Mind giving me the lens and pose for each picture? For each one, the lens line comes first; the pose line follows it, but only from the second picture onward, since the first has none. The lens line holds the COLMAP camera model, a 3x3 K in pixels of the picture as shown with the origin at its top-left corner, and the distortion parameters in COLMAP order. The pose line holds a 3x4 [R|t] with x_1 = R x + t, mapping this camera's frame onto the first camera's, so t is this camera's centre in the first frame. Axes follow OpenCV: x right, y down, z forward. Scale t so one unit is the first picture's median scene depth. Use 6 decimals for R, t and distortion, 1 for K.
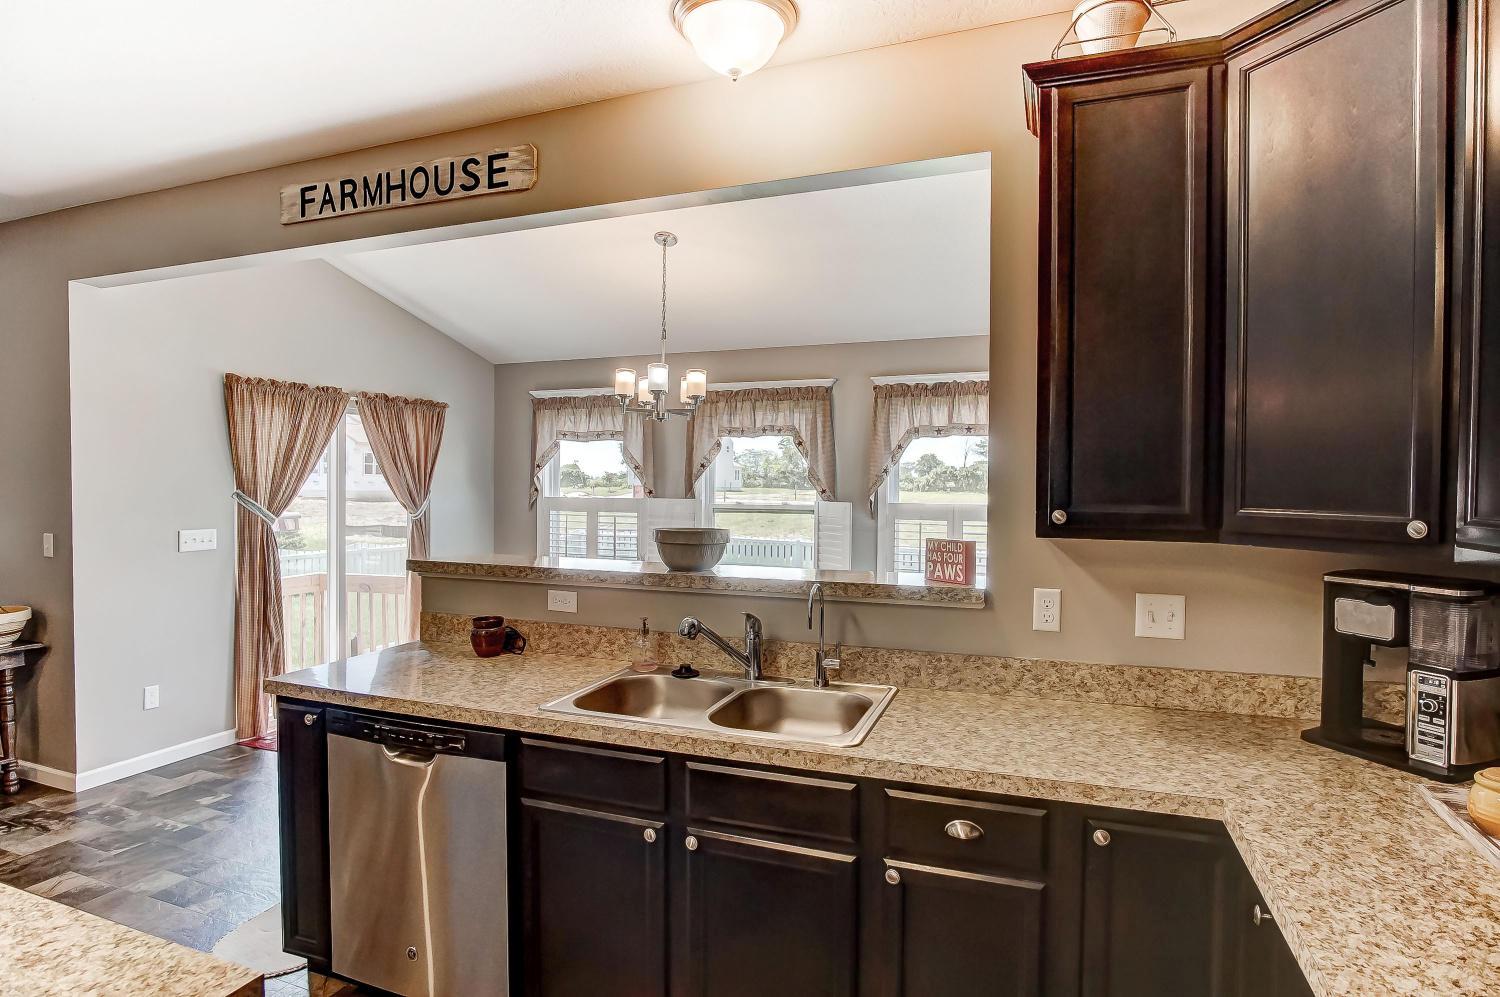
lens RADIAL K [[801.4, 0, 747.3], [0, 801.4, 486.6], [0, 0, 1]] dist [-0.021539, -0.000515]
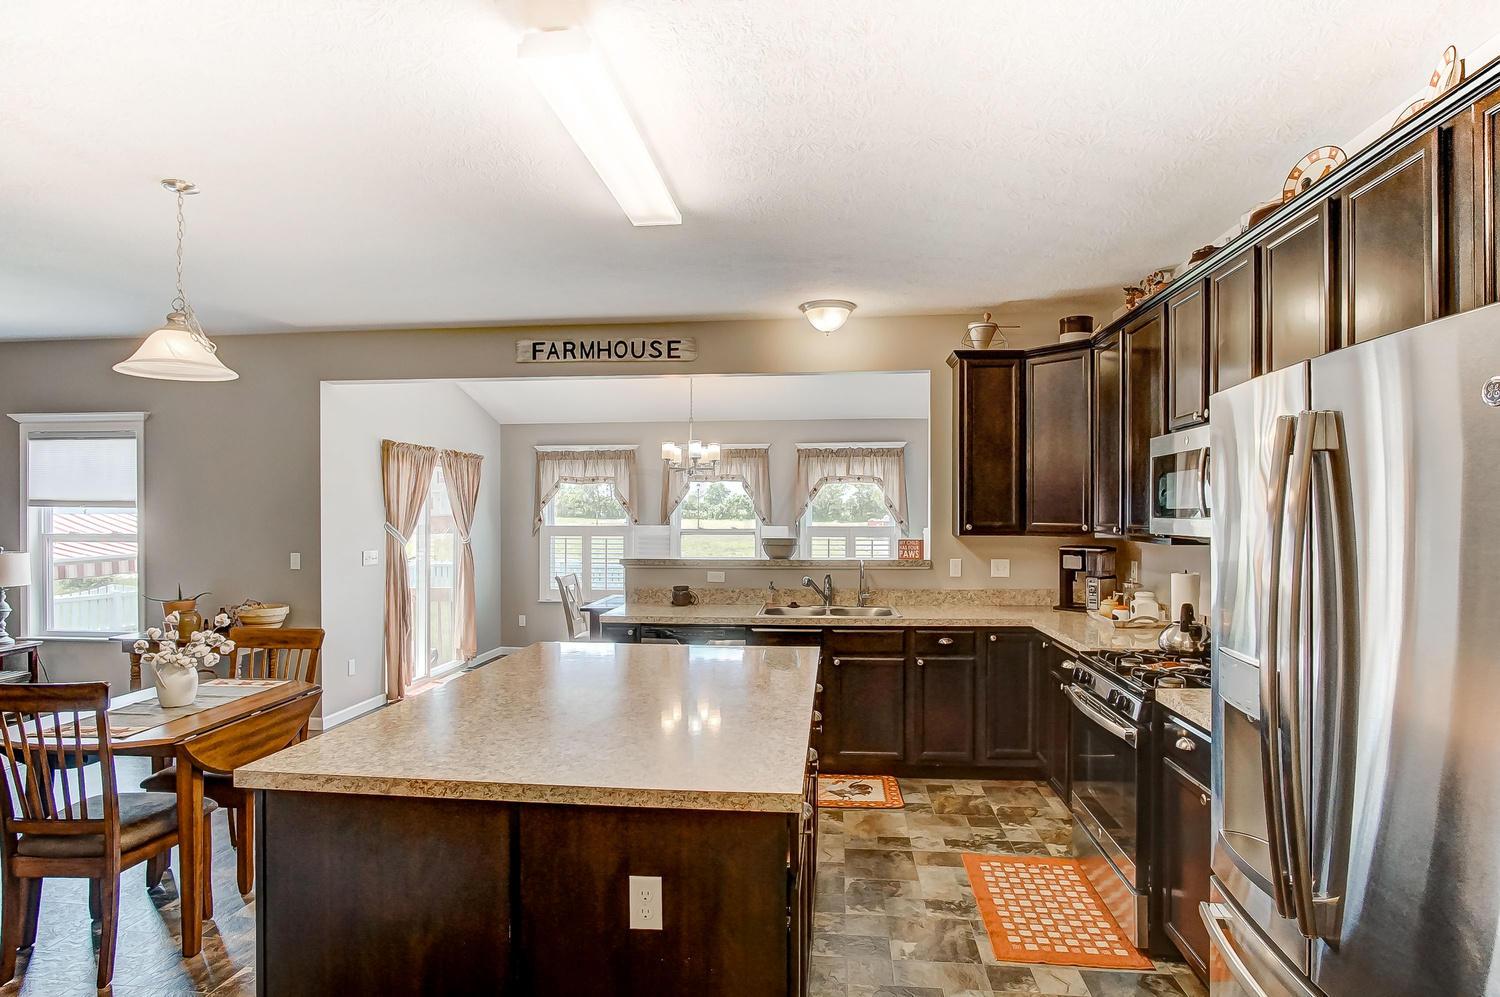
lens RADIAL K [[807.8, 0, 750.0], [0, 807.8, 498.5], [0, 0, 1]] dist [-0.015700, 0.002733]
pose [[0.964811, -0.003435, 0.262923, -0.589299], [0.008870, 0.999771, -0.019486, -0.006006], [-0.262796, 0.021132, 0.964620, -0.803001]]
